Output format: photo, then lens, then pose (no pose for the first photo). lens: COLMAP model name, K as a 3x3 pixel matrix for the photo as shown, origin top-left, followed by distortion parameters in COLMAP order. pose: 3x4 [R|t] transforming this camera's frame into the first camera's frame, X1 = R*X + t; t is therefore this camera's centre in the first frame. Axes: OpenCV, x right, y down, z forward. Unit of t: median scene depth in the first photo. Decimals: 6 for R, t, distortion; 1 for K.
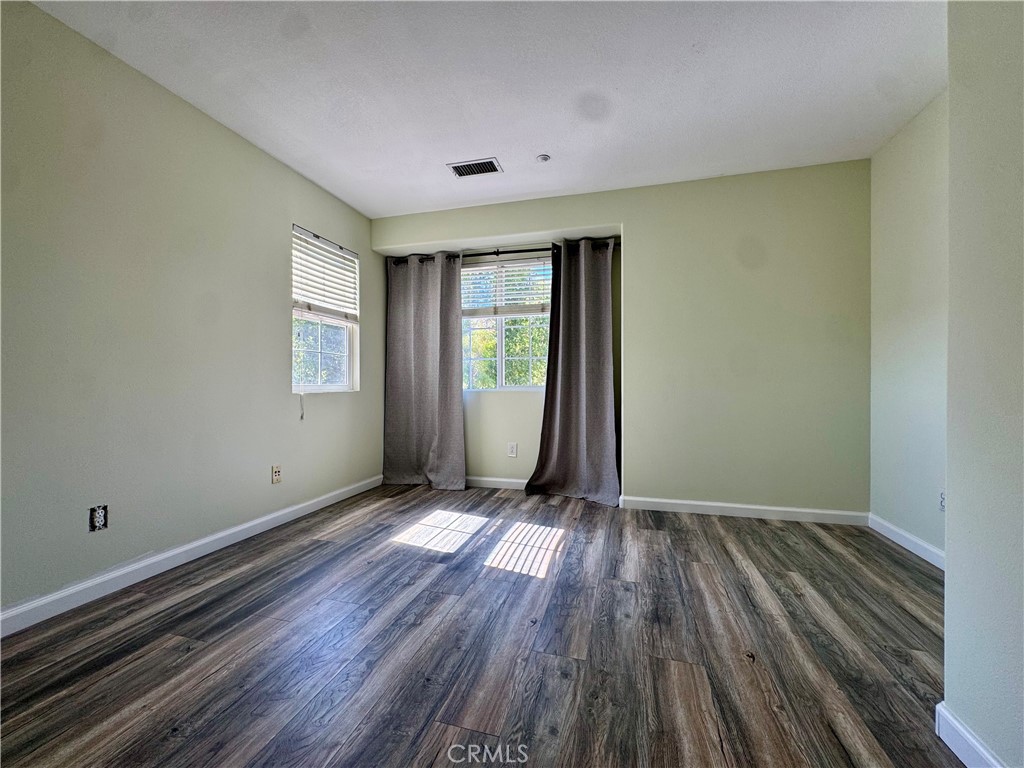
lens RADIAL K [[409.6, 0, 512.7], [0, 409.6, 382.6], [0, 0, 1]] dist [-0.000743, -0.000031]
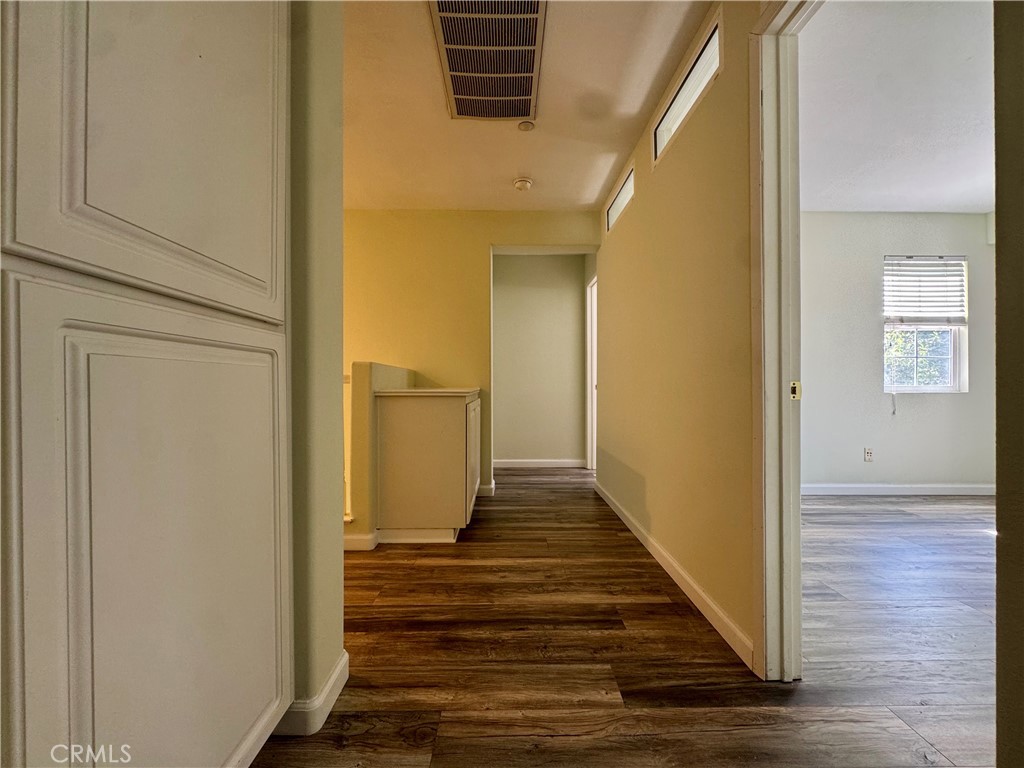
lens RADIAL K [[409.6, 0, 512.0], [0, 409.6, 382.8], [0, 0, 1]] dist [-0.000743, -0.000031]
pose [[0.282935, 0.000008, -0.959139, 0.293252], [-0.002496, 0.999997, -0.000728, 0.000117], [0.959136, 0.002600, 0.282934, -0.379958]]
